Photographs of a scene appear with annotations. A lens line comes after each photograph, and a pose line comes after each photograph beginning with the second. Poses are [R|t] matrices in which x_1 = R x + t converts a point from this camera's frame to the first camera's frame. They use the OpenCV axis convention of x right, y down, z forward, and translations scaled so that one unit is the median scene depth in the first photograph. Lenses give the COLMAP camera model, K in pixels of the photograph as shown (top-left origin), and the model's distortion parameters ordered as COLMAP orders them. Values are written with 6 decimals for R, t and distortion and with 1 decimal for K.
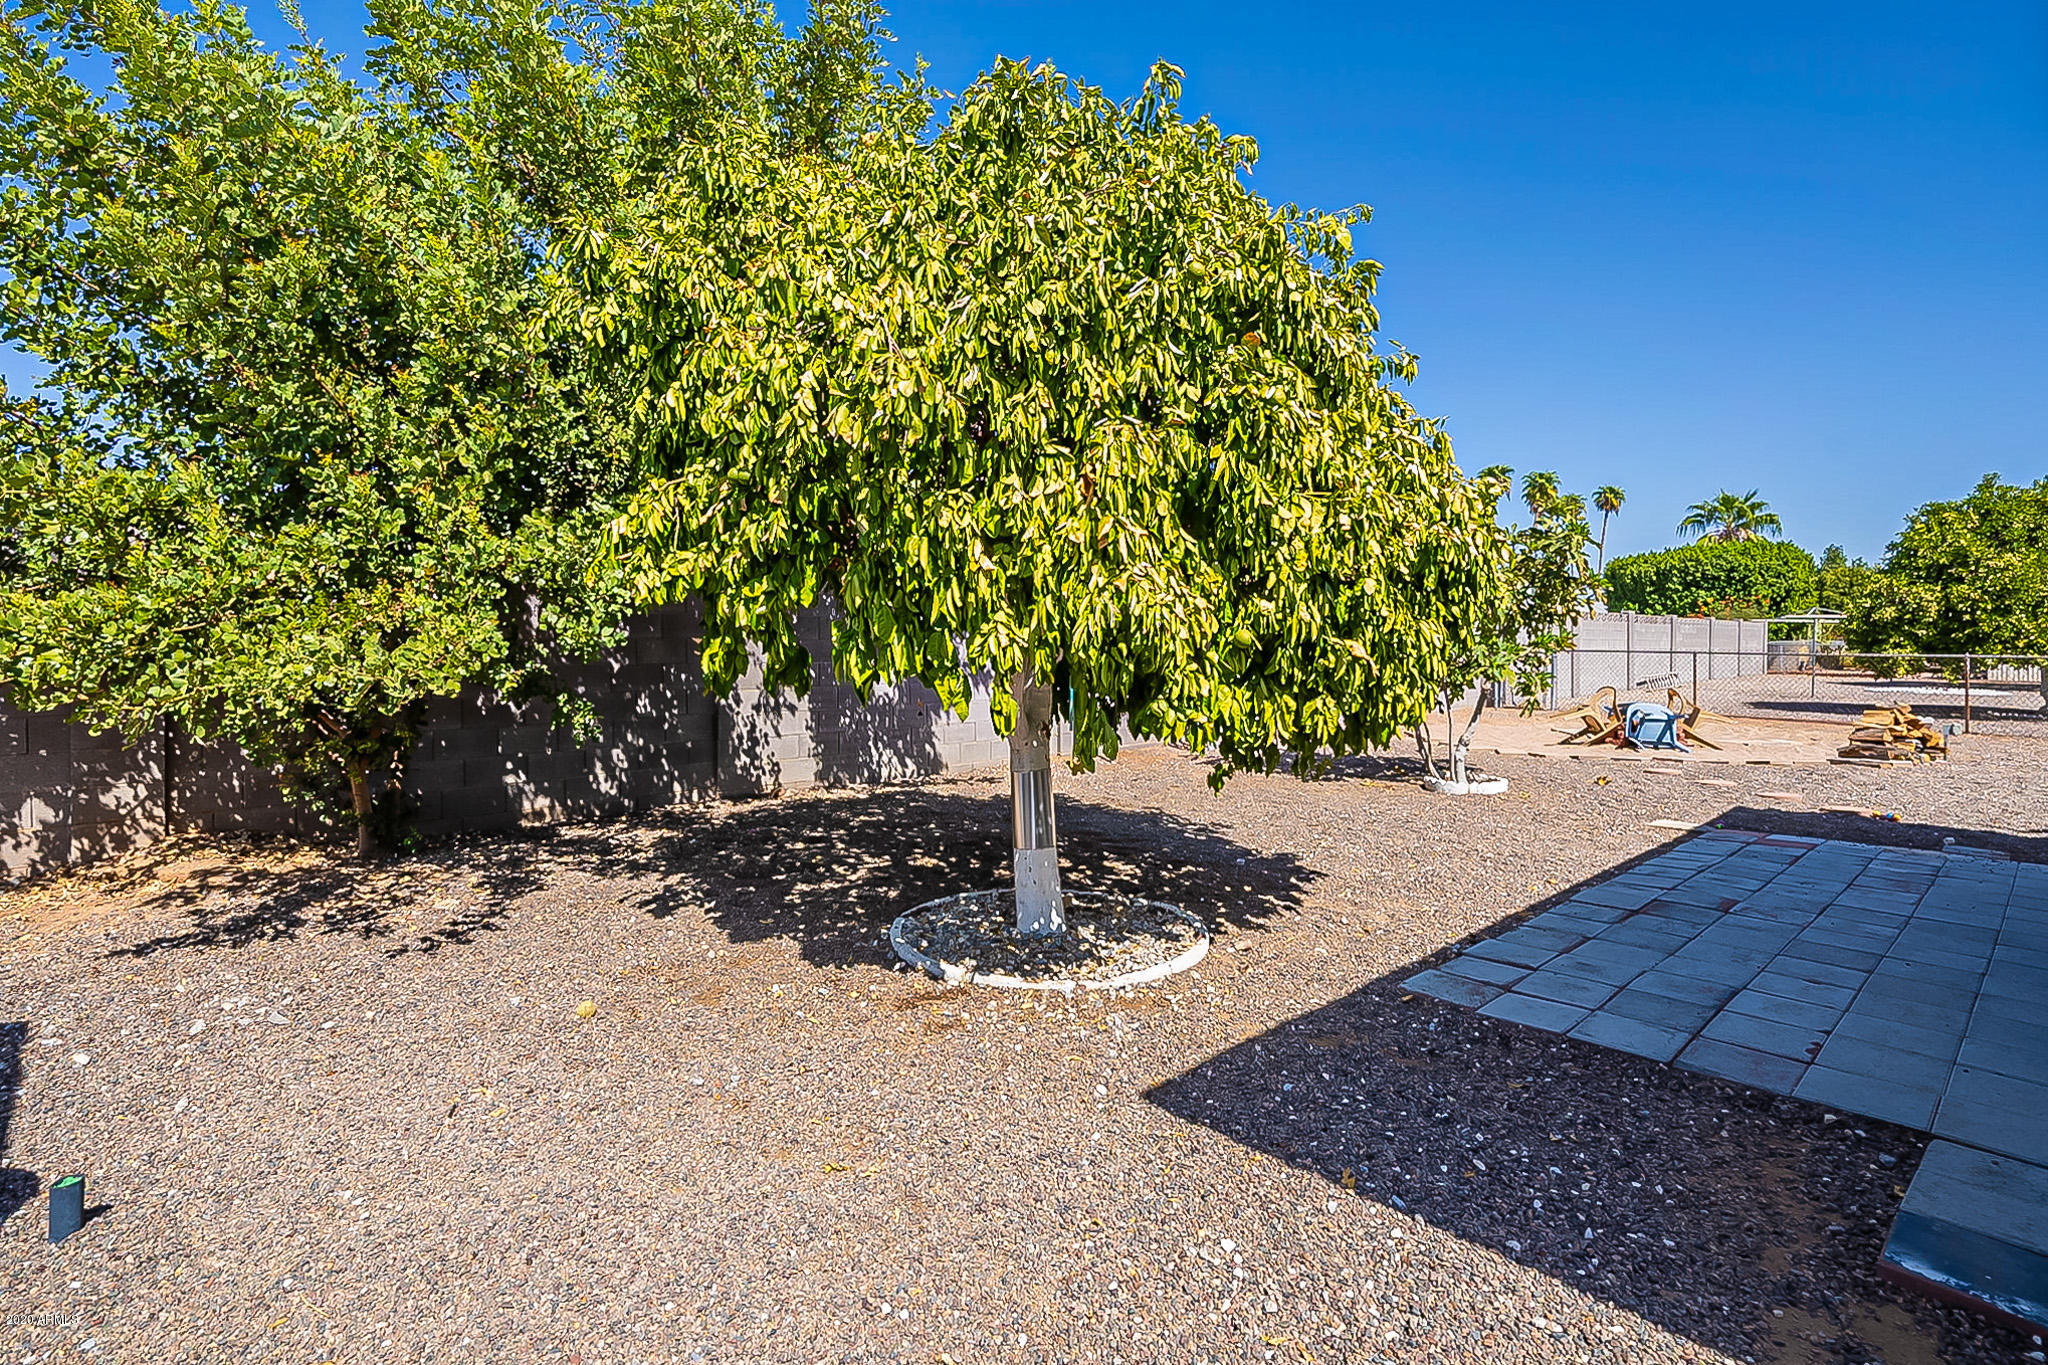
lens RADIAL K [[960.2, 0, 1032.3], [0, 960.2, 685.7], [0, 0, 1]] dist [-0.001555, -0.000614]
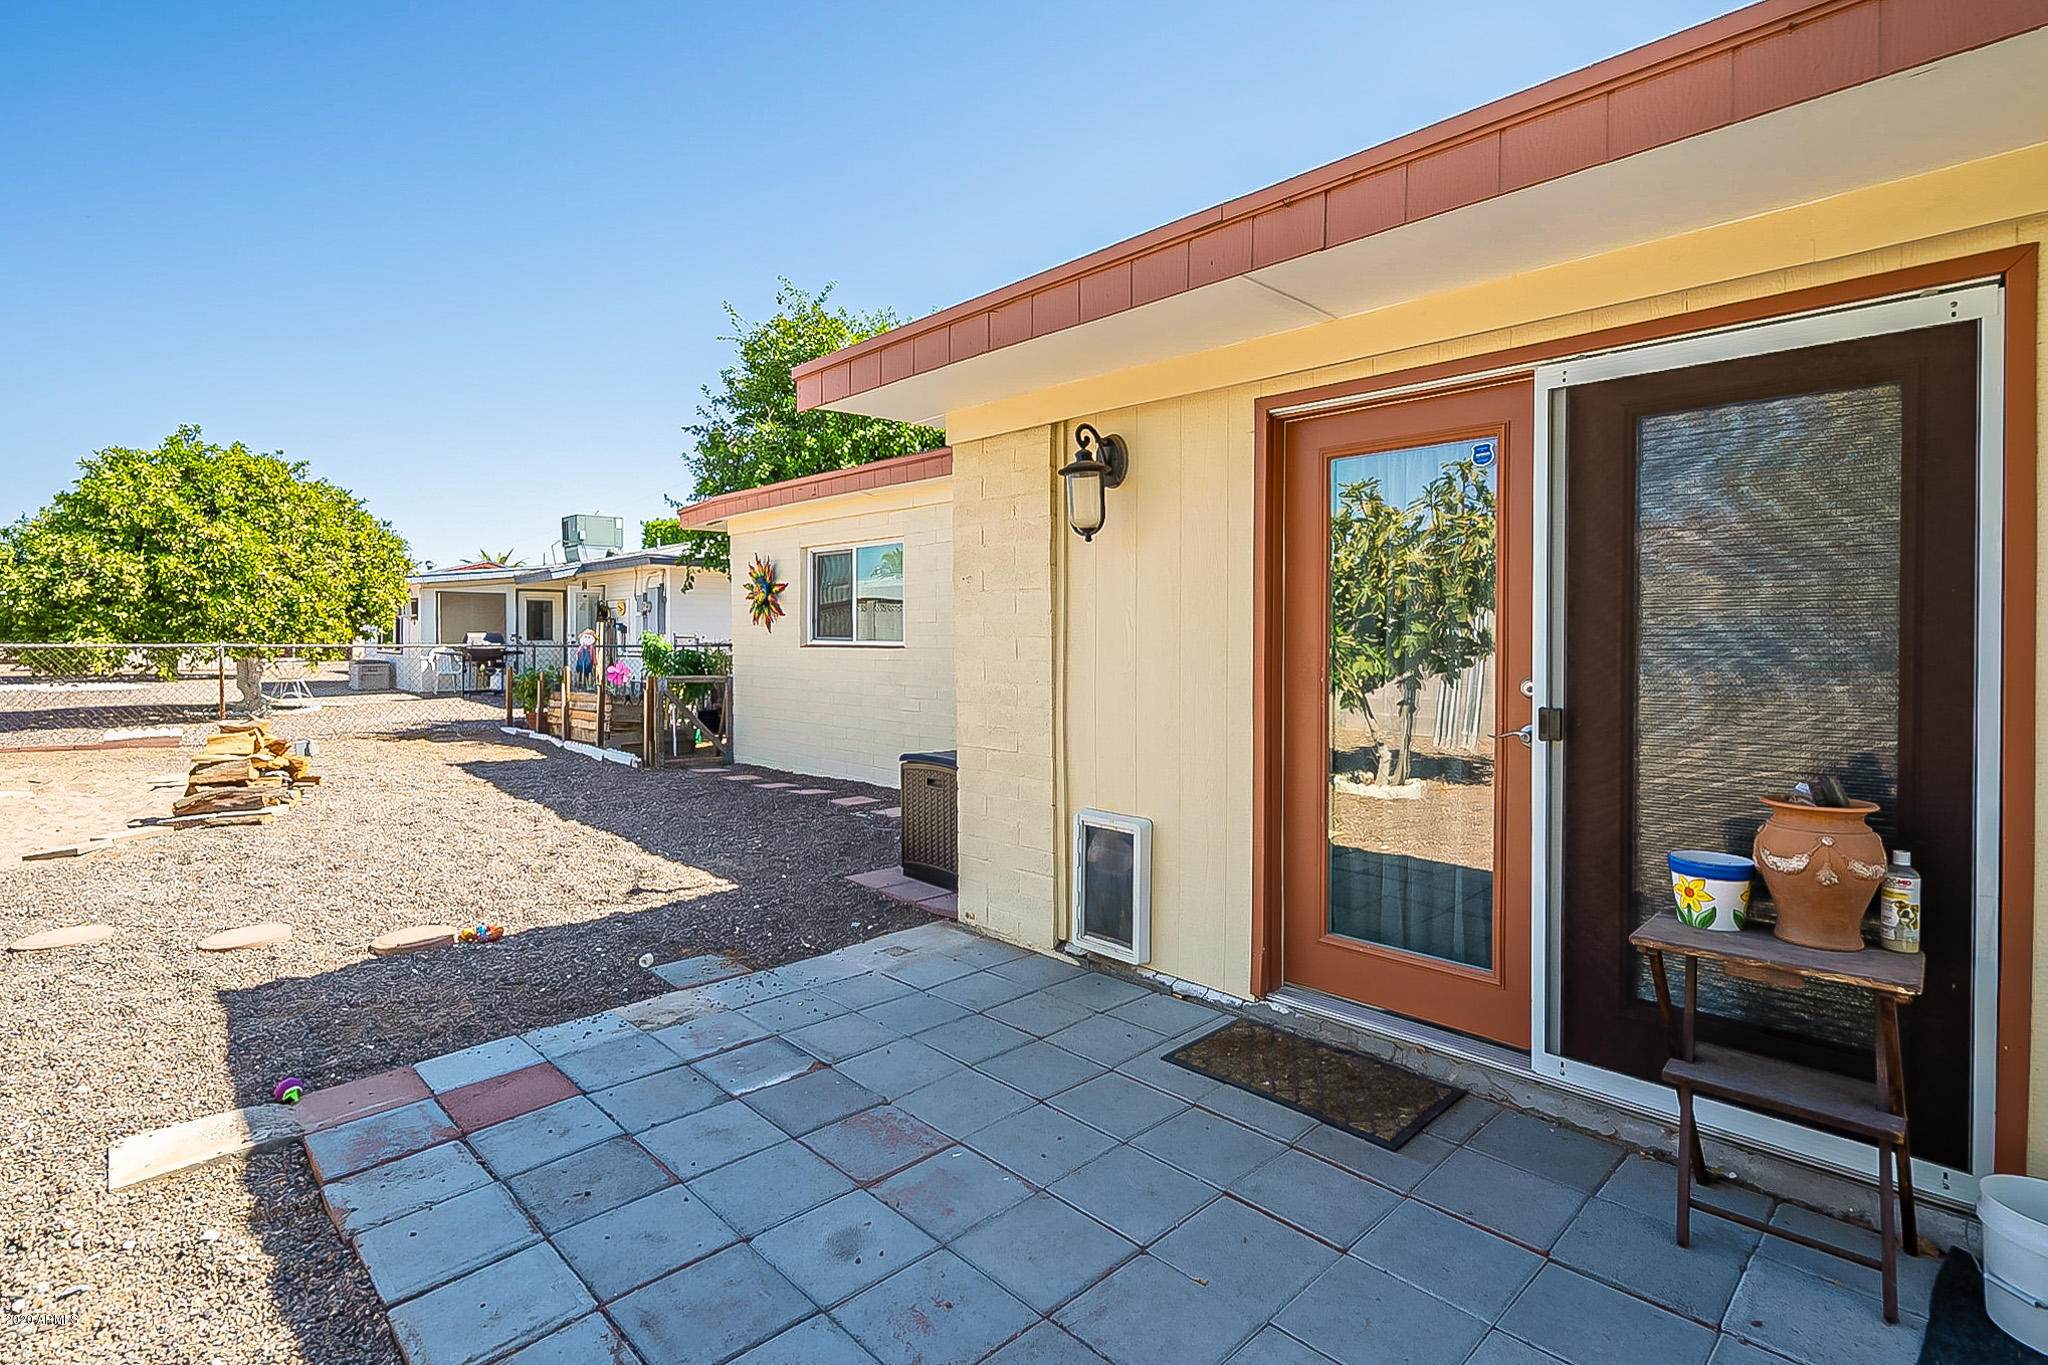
lens RADIAL K [[960.2, 0, 1032.3], [0, 960.2, 685.7], [0, 0, 1]] dist [-0.001555, -0.000614]
pose [[-0.027472, -0.051702, 0.998285, 0.146098], [0.041030, 0.997762, 0.052804, -0.010733], [-0.998780, 0.042410, -0.025289, 0.301806]]
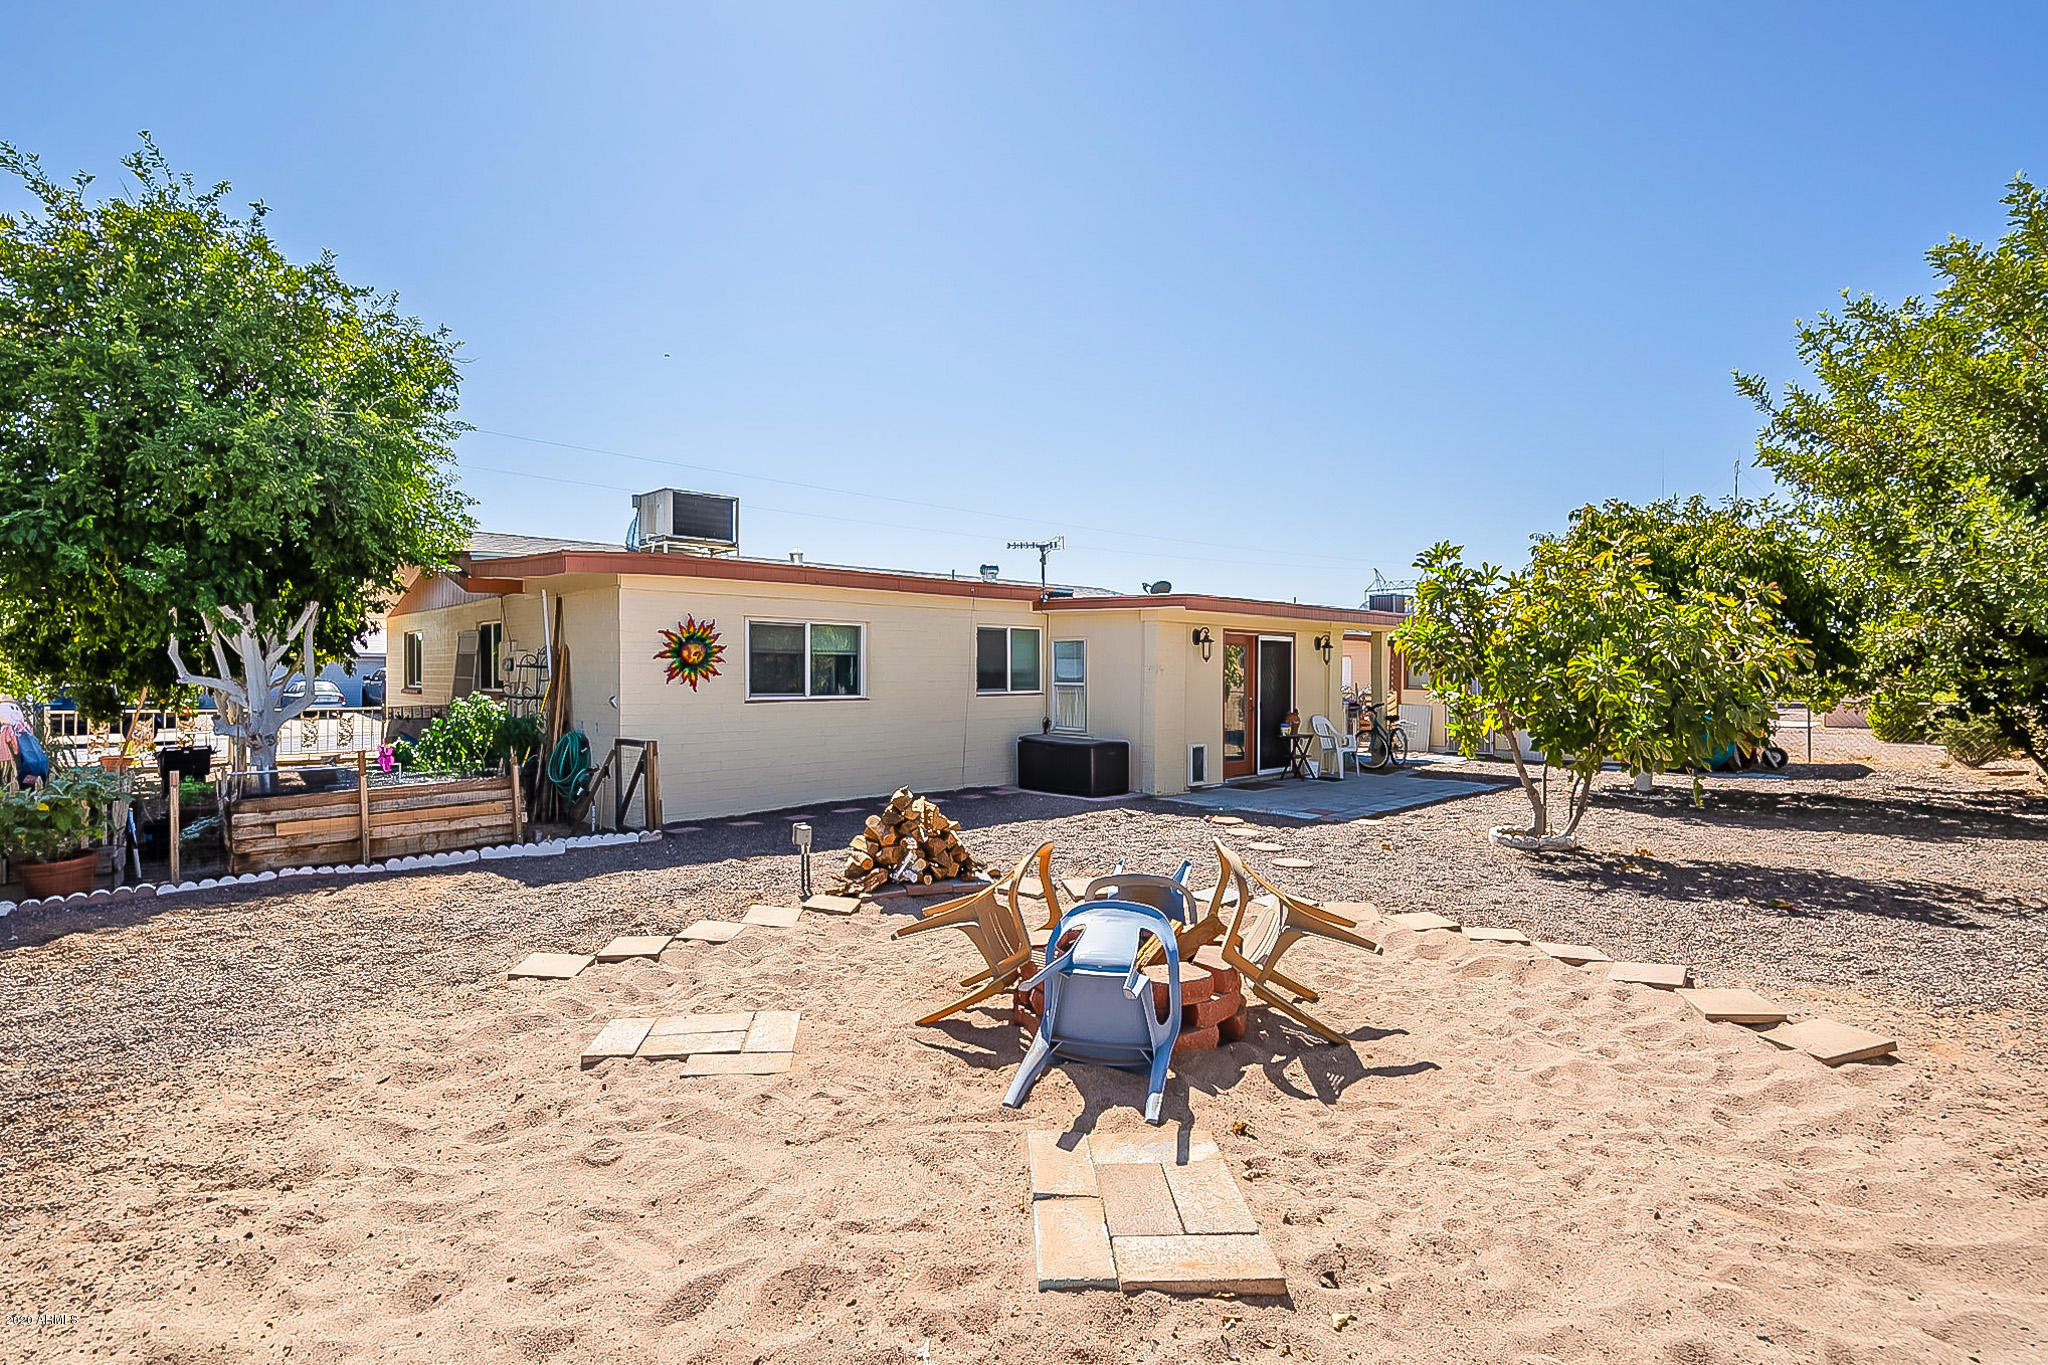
lens RADIAL K [[960.2, 0, 1032.3], [0, 960.2, 685.7], [0, 0, 1]] dist [-0.001555, -0.000614]
pose [[-0.999301, 0.001354, -0.037364, 0.426560], [-0.000674, 0.998528, 0.054227, -0.041725], [0.037383, 0.054214, -0.997829, 0.830005]]
